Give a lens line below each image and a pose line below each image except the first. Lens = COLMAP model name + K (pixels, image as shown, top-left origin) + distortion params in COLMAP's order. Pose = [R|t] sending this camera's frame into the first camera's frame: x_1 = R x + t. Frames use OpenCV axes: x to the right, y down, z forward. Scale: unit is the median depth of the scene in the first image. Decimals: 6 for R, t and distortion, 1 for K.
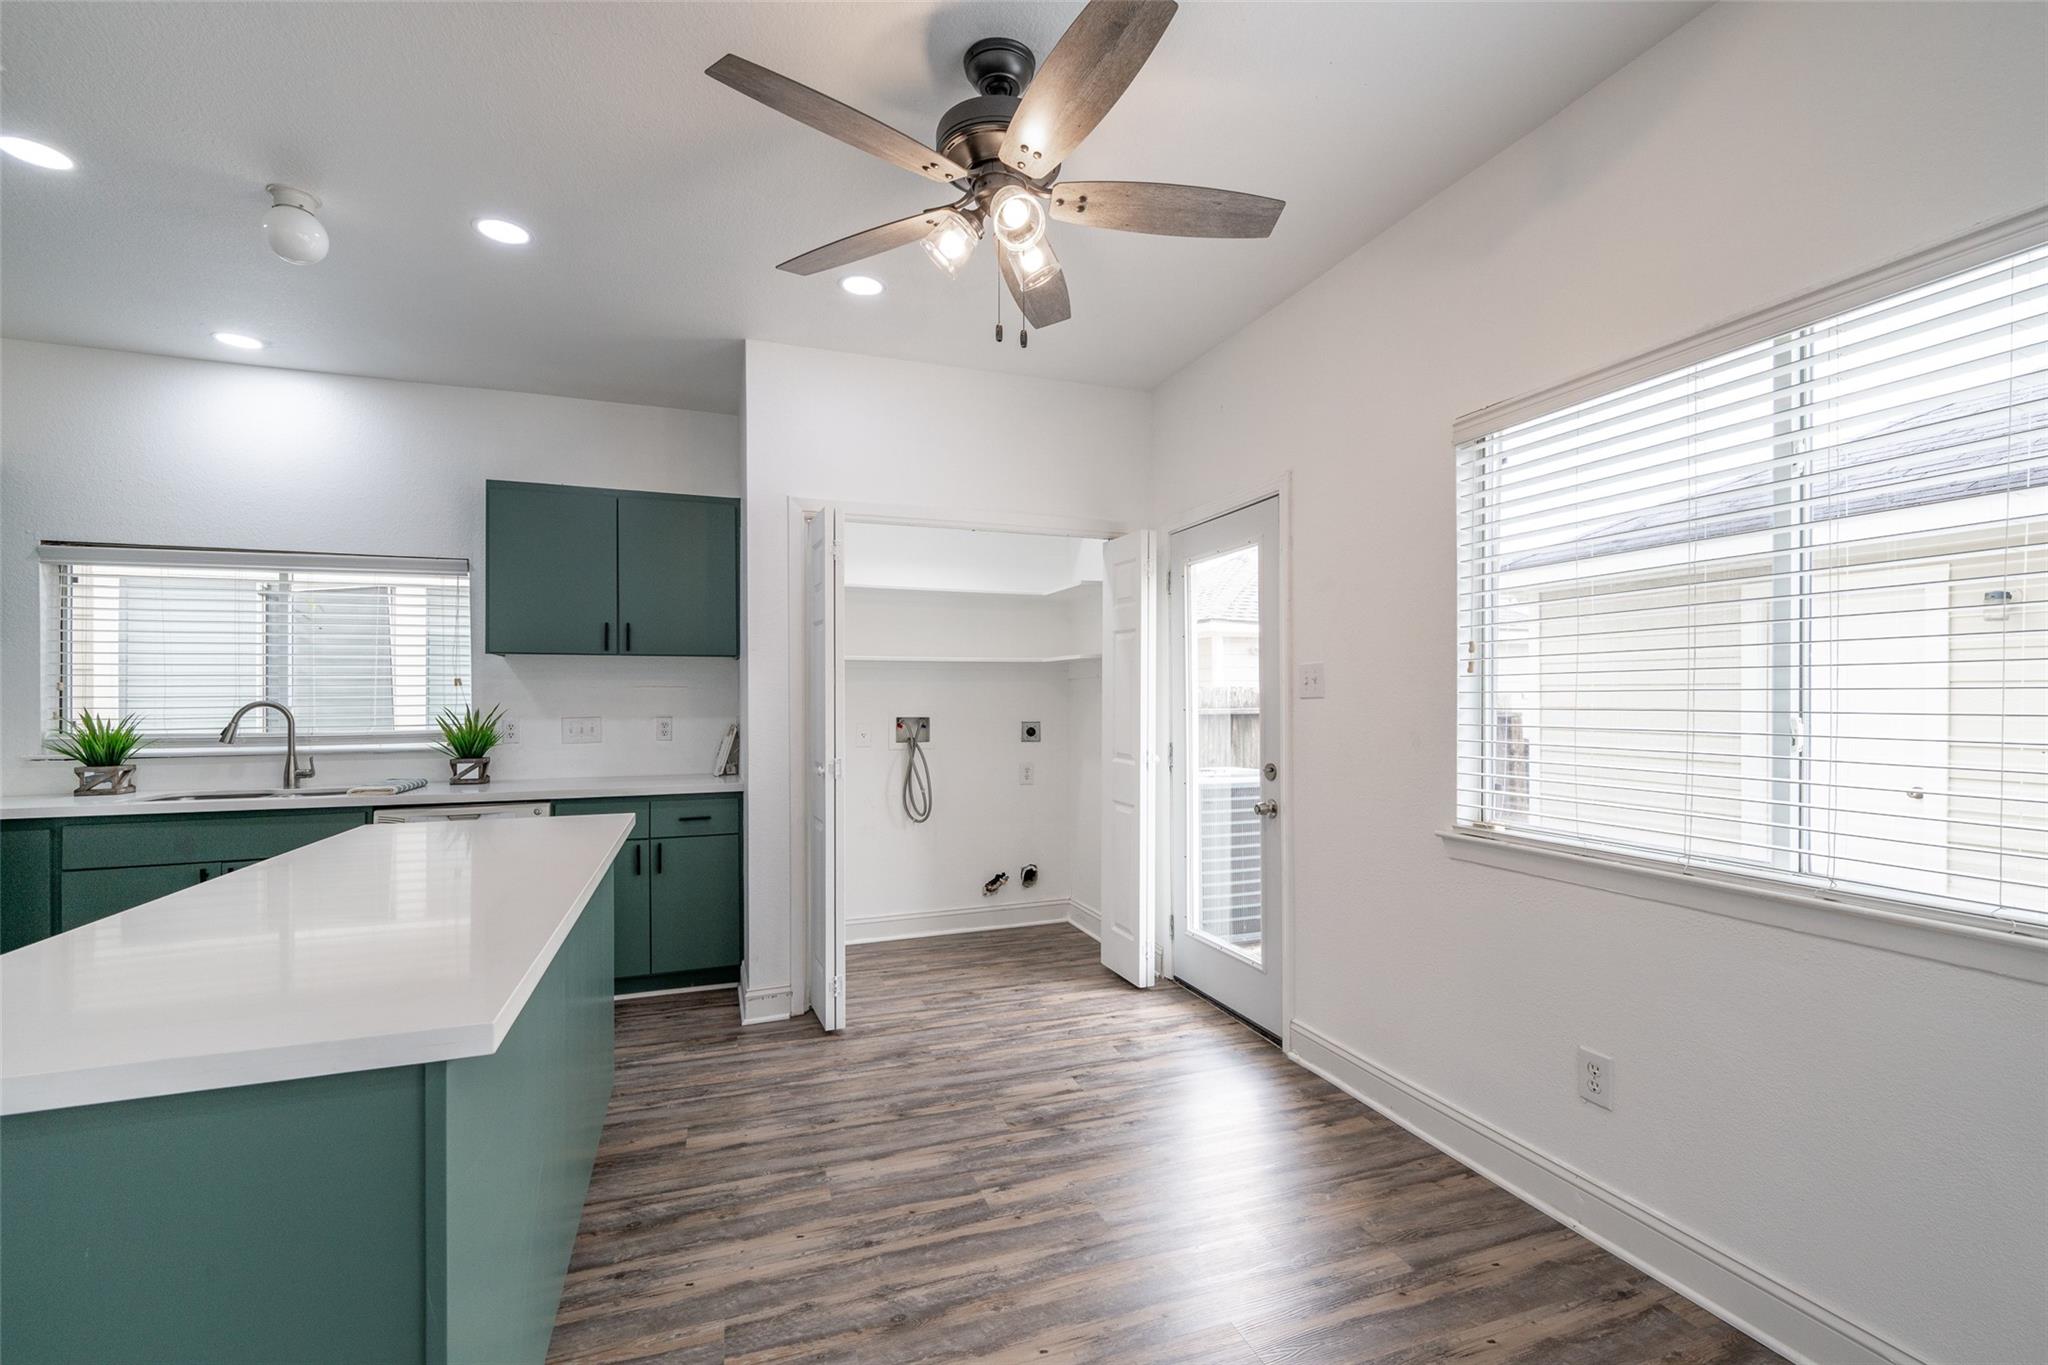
lens RADIAL K [[864.4, 0, 1022.6], [0, 864.4, 694.3], [0, 0, 1]] dist [-0.000892, -0.000117]
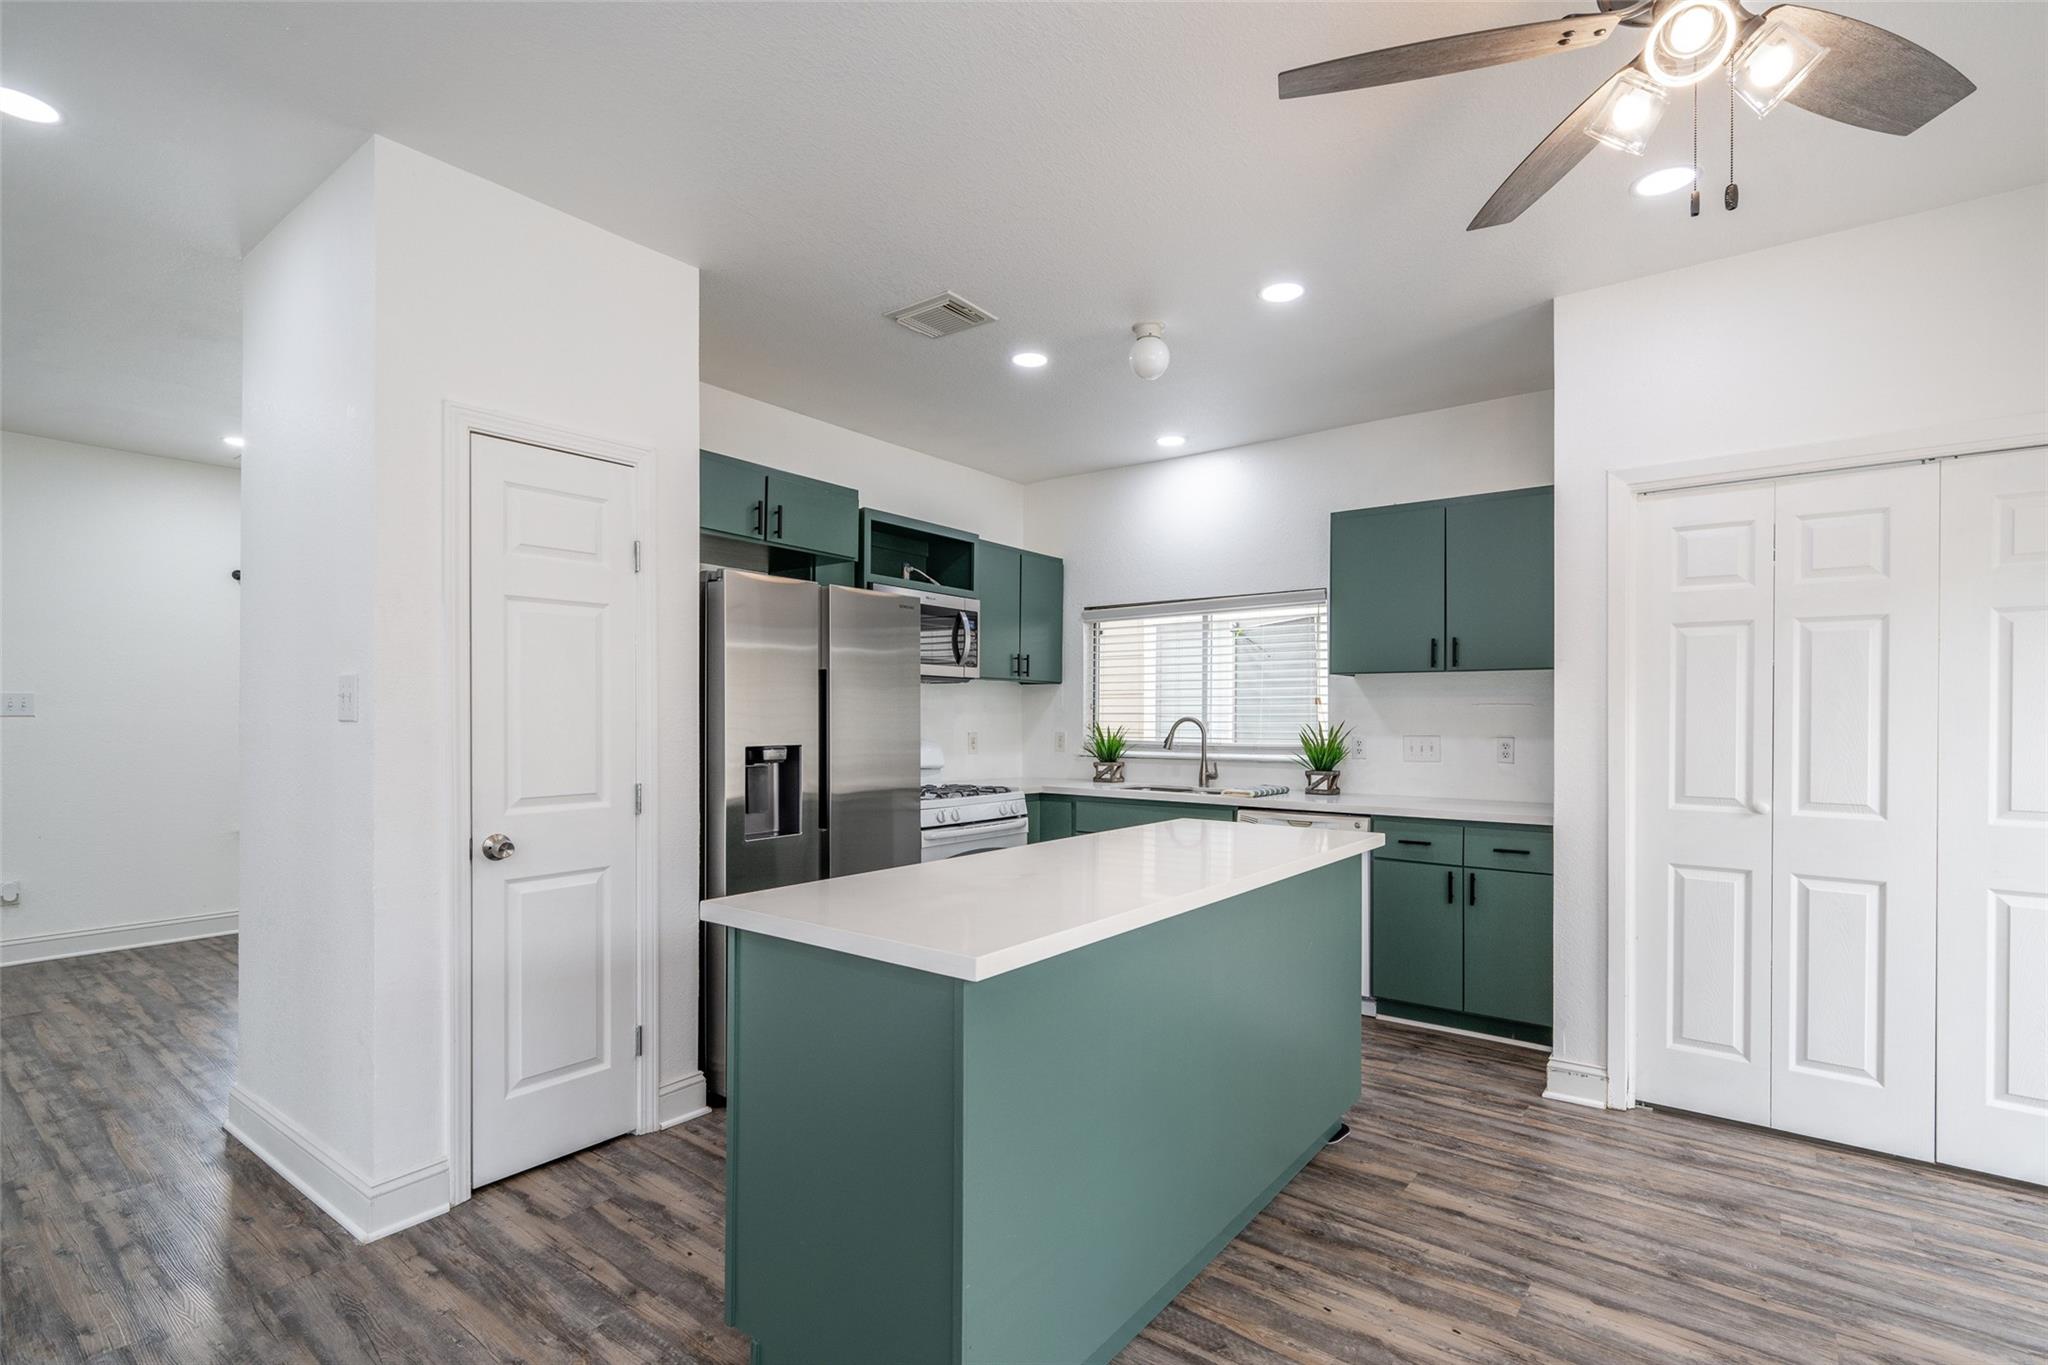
lens RADIAL K [[939.4, 0, 1071.0], [0, 939.4, 710.7], [0, 0, 1]] dist [0.000905, 0.000496]
pose [[0.557386, 0.000563, -0.830253, 0.209524], [-0.001459, 0.999999, -0.000301, -0.001129], [0.830252, 0.001379, 0.557386, 0.094281]]
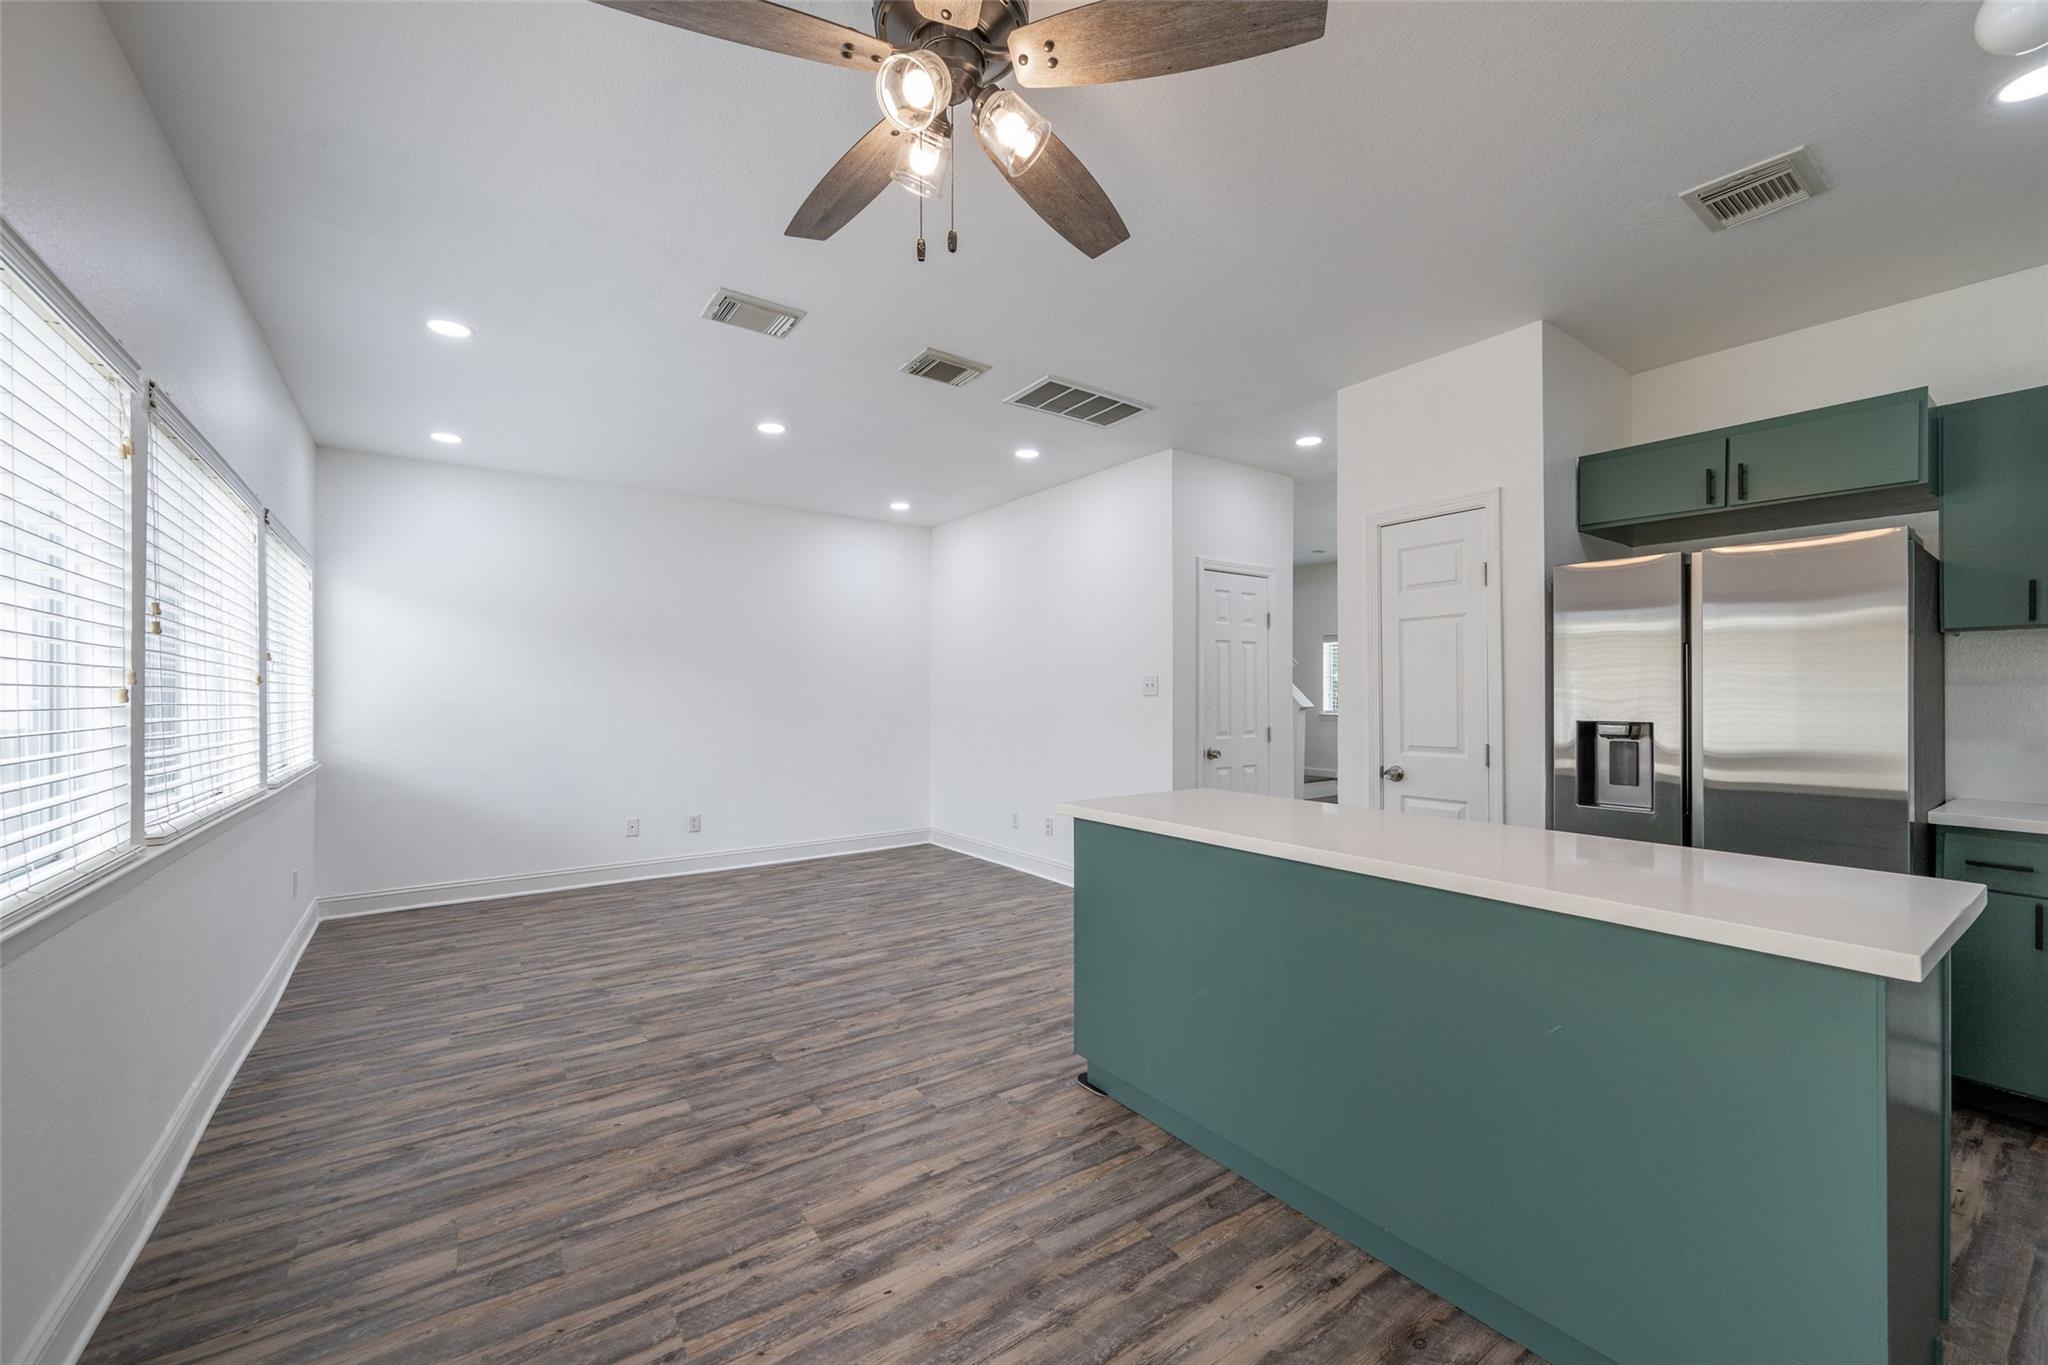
lens RADIAL K [[811.5, 0, 1024.0], [0, 811.5, 682.5], [0, 0, 1]] dist [0.000176, 0.000018]
pose [[-0.962819, -0.000996, -0.270147, 0.074020], [0.004389, 0.999804, -0.019329, 0.008096], [0.270113, -0.019796, -0.962625, 1.111945]]
